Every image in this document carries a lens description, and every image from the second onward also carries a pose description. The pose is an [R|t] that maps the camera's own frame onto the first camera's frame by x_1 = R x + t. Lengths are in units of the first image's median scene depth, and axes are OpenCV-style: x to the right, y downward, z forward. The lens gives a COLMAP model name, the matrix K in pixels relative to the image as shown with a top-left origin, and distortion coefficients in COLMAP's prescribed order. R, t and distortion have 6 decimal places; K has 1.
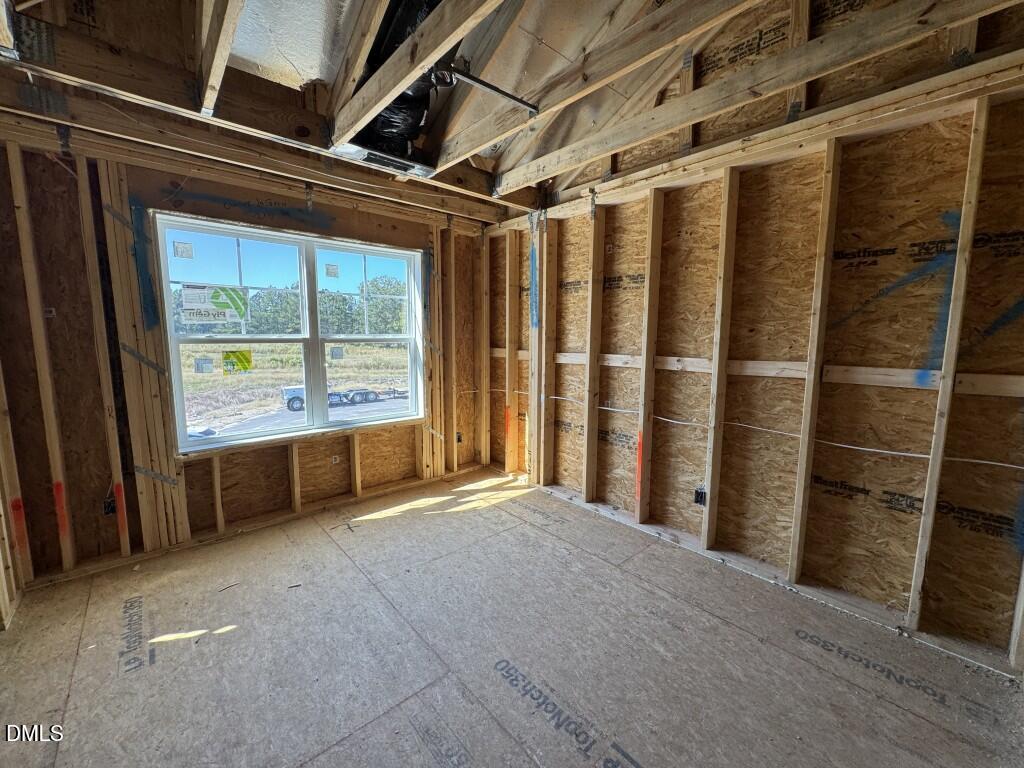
lens RADIAL K [[410.6, 0, 510.1], [0, 410.6, 384.2], [0, 0, 1]] dist [-0.003129, -0.000271]
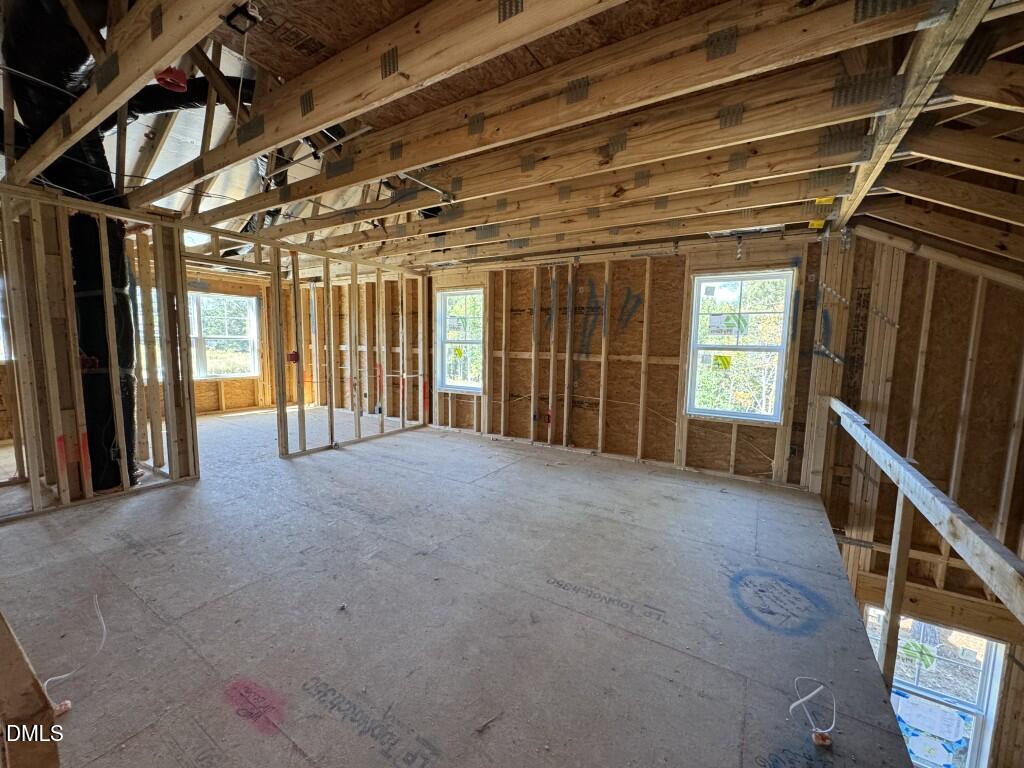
lens RADIAL K [[410.6, 0, 510.1], [0, 410.6, 384.2], [0, 0, 1]] dist [-0.003129, -0.000271]
pose [[0.959846, -0.023587, 0.279534, 0.421616], [0.026411, 0.999631, -0.006339, 0.163437], [-0.279281, 0.013467, 0.960115, -1.321500]]
